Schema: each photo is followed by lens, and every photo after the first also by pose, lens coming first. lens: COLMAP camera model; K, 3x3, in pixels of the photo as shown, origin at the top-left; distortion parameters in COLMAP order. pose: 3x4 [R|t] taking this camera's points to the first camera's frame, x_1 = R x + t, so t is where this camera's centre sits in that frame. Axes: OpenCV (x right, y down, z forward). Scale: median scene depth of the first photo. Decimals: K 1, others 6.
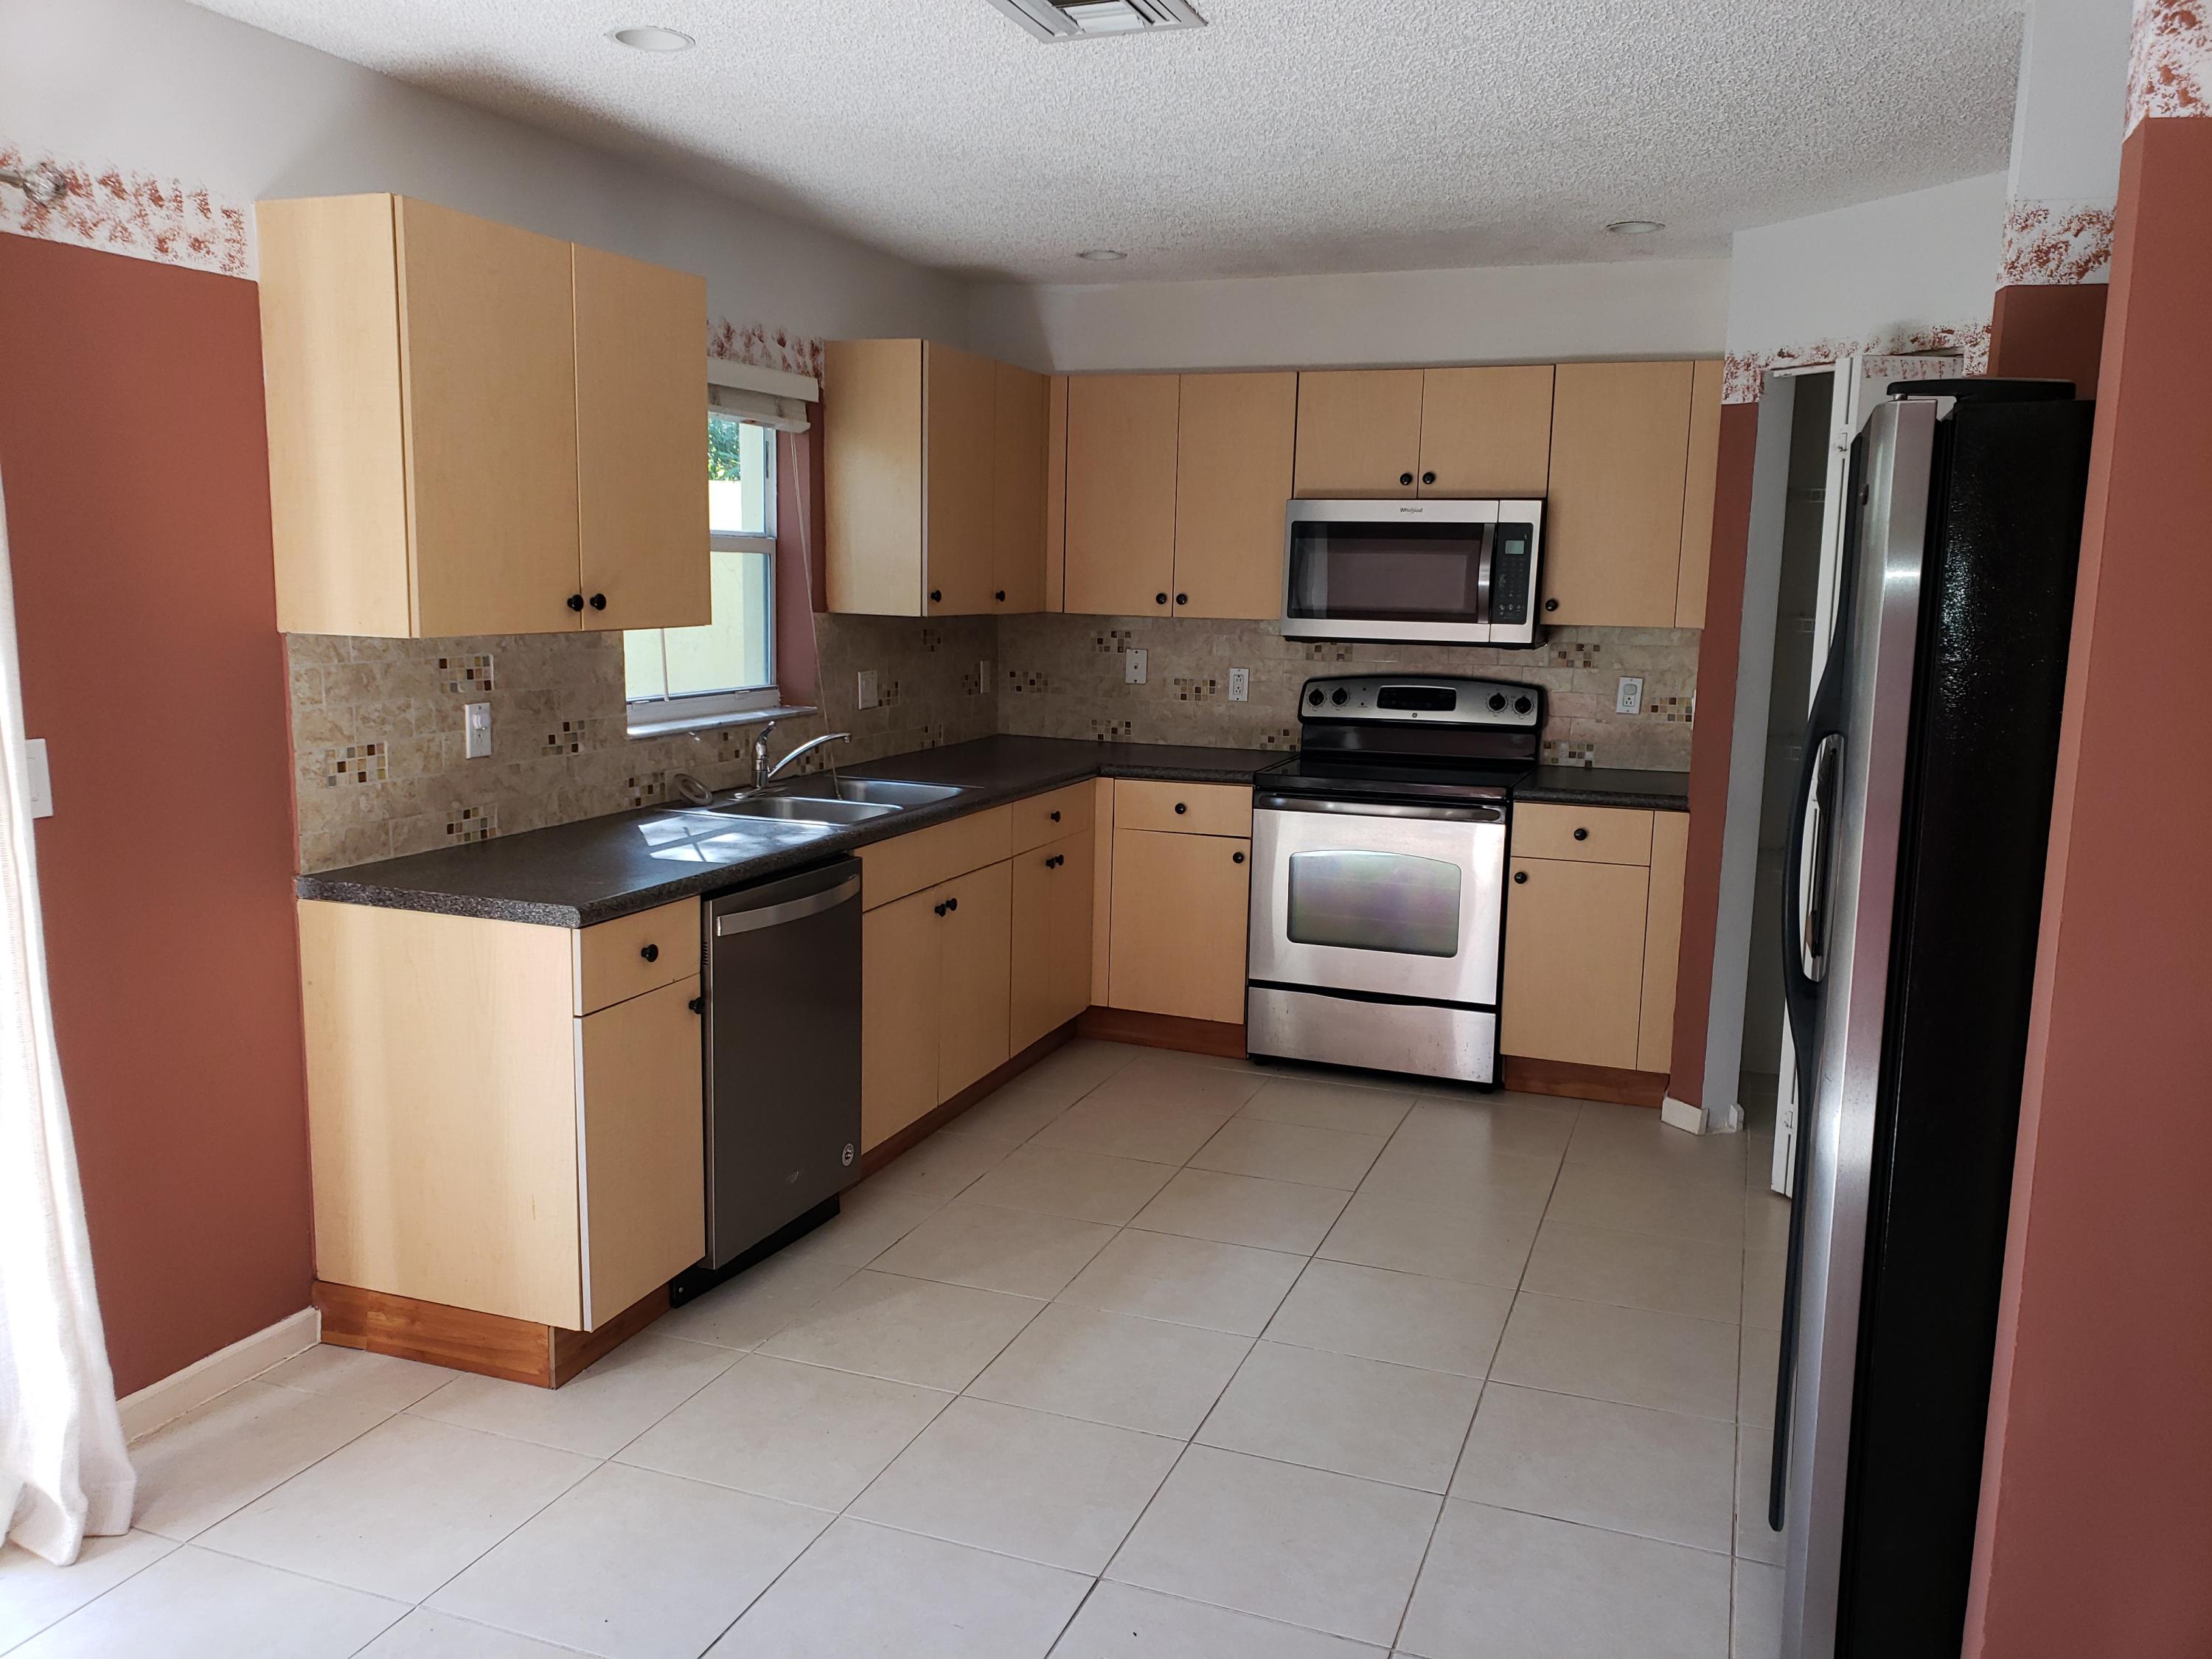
lens RADIAL K [[1678.2, 0, 1042.1], [0, 1678.2, 829.6], [0, 0, 1]] dist [0.009171, -0.057796]
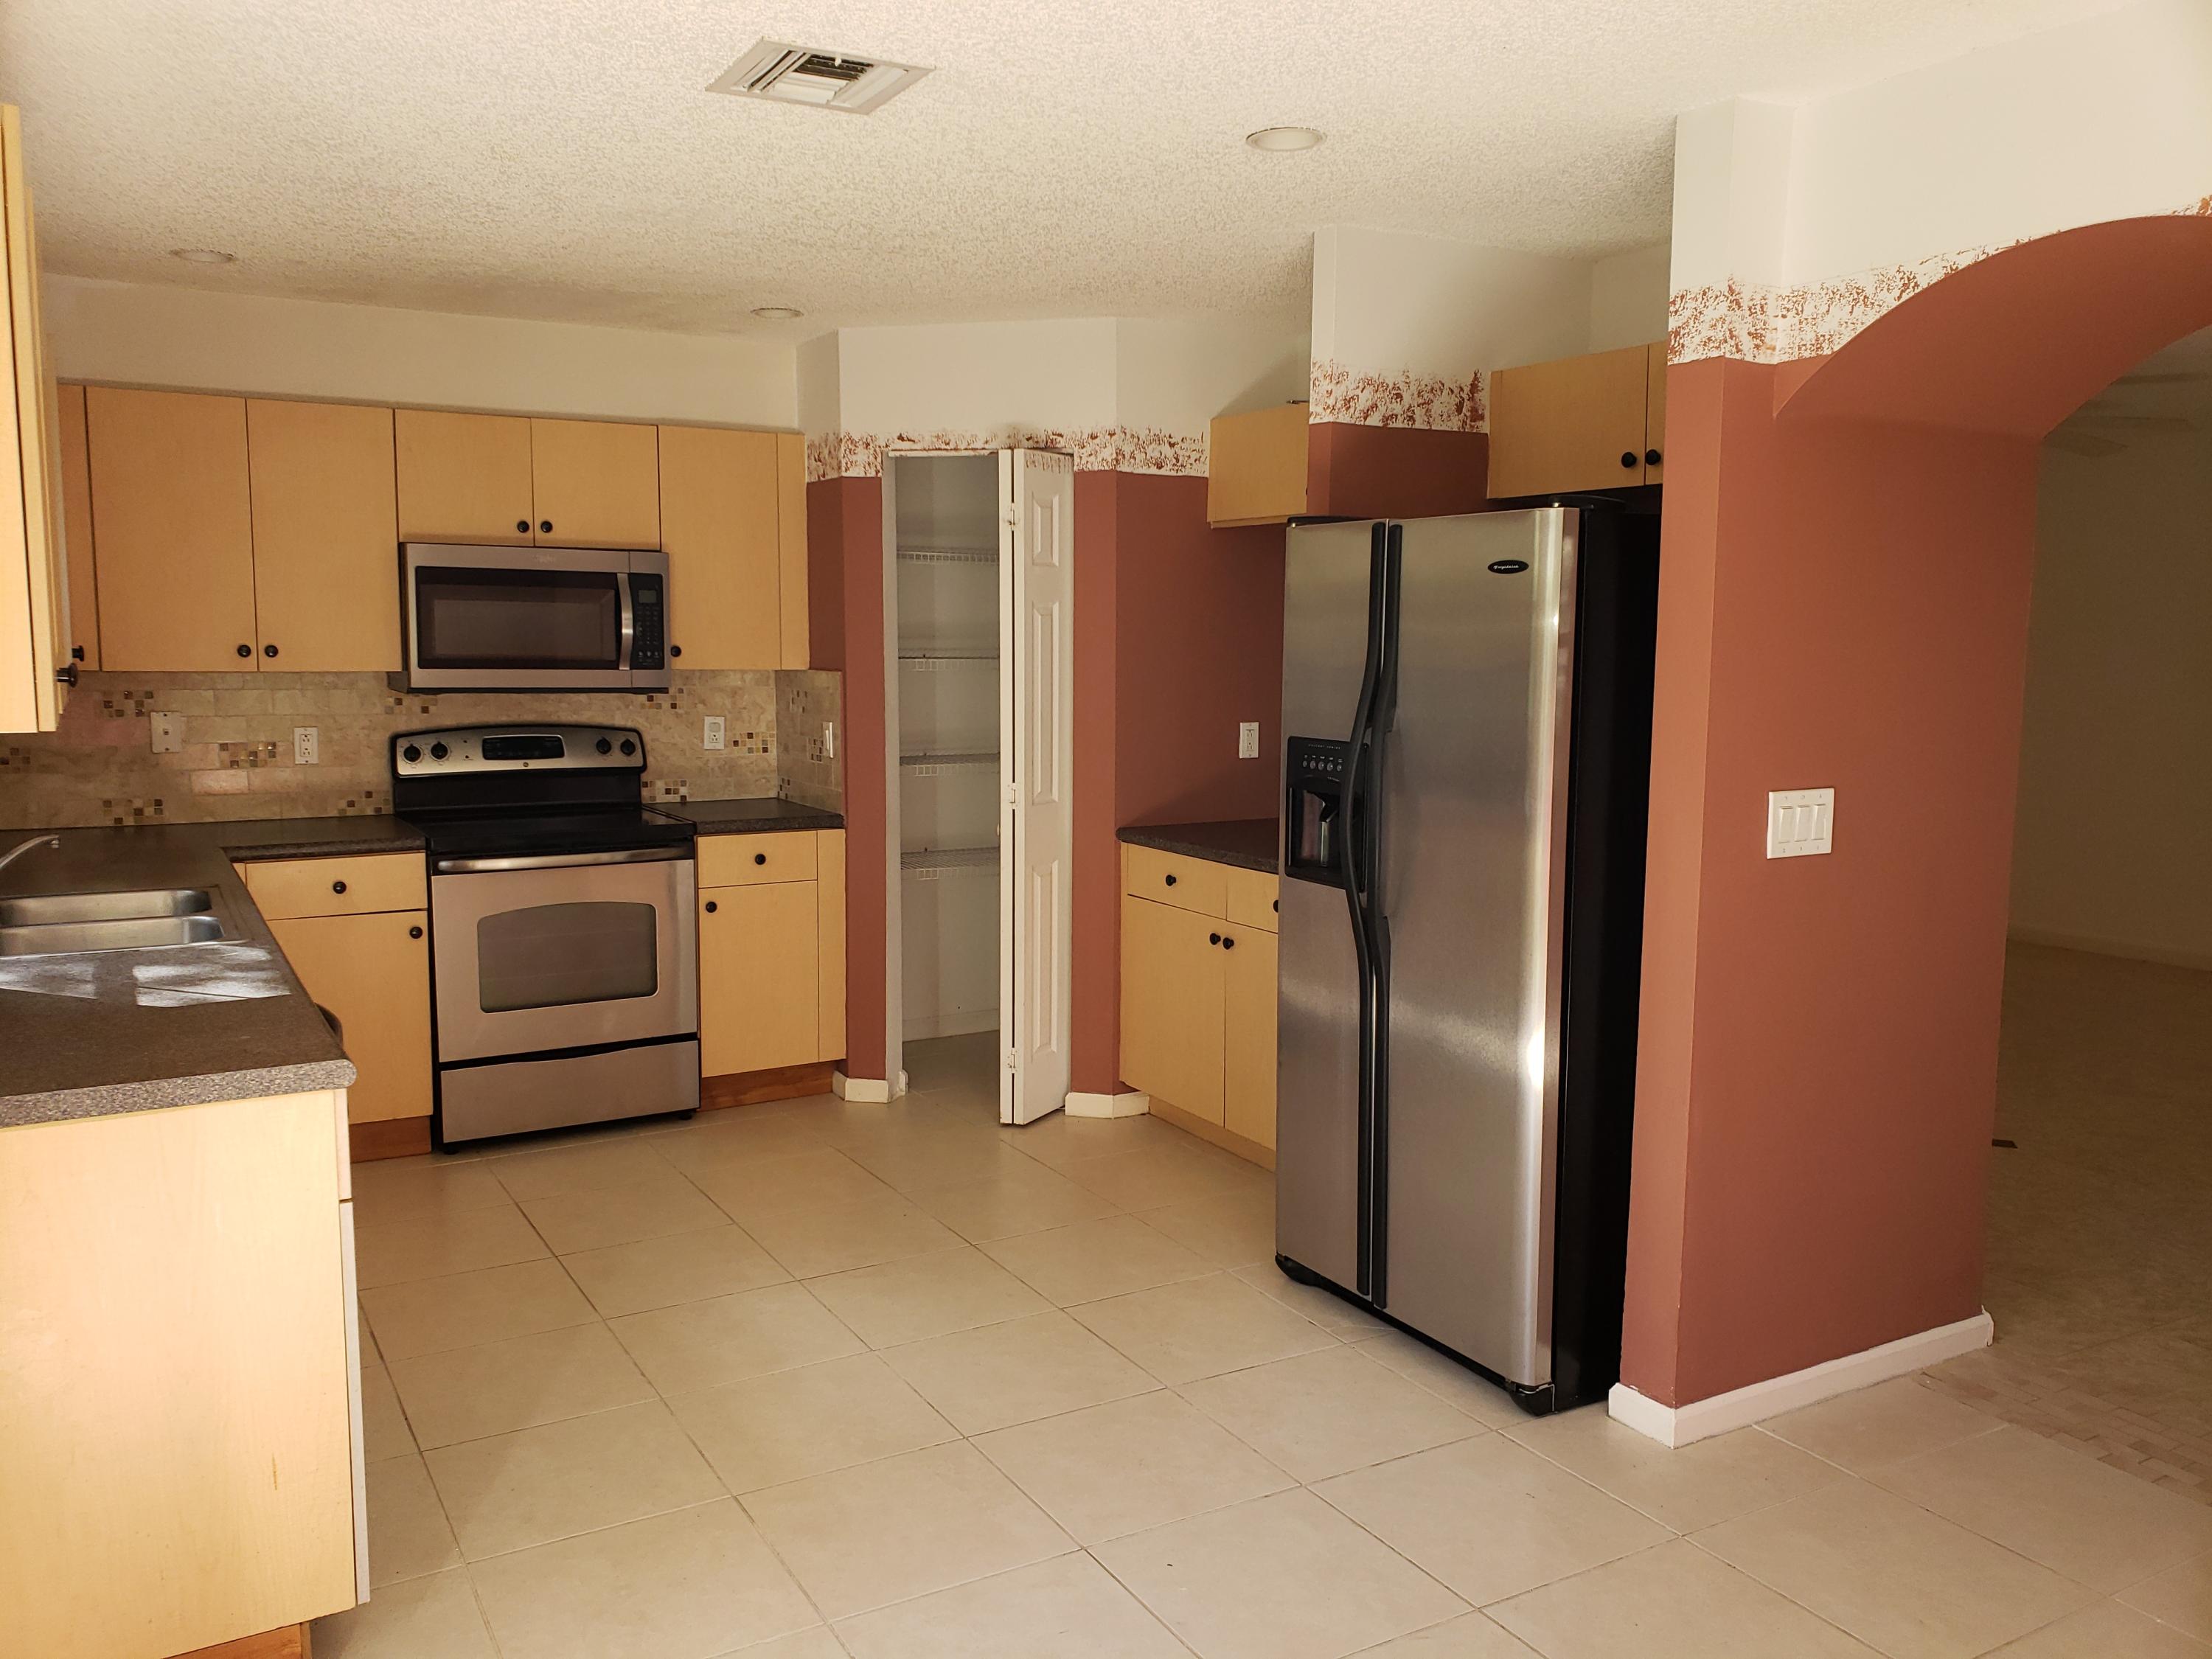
lens RADIAL K [[1678.2, 0, 1042.1], [0, 1678.2, 829.6], [0, 0, 1]] dist [0.009171, -0.057796]
pose [[0.608009, -0.098191, 0.787835, -0.382524], [0.120010, 0.992287, 0.031055, -0.025406], [-0.784808, 0.075666, 0.615103, 0.165231]]
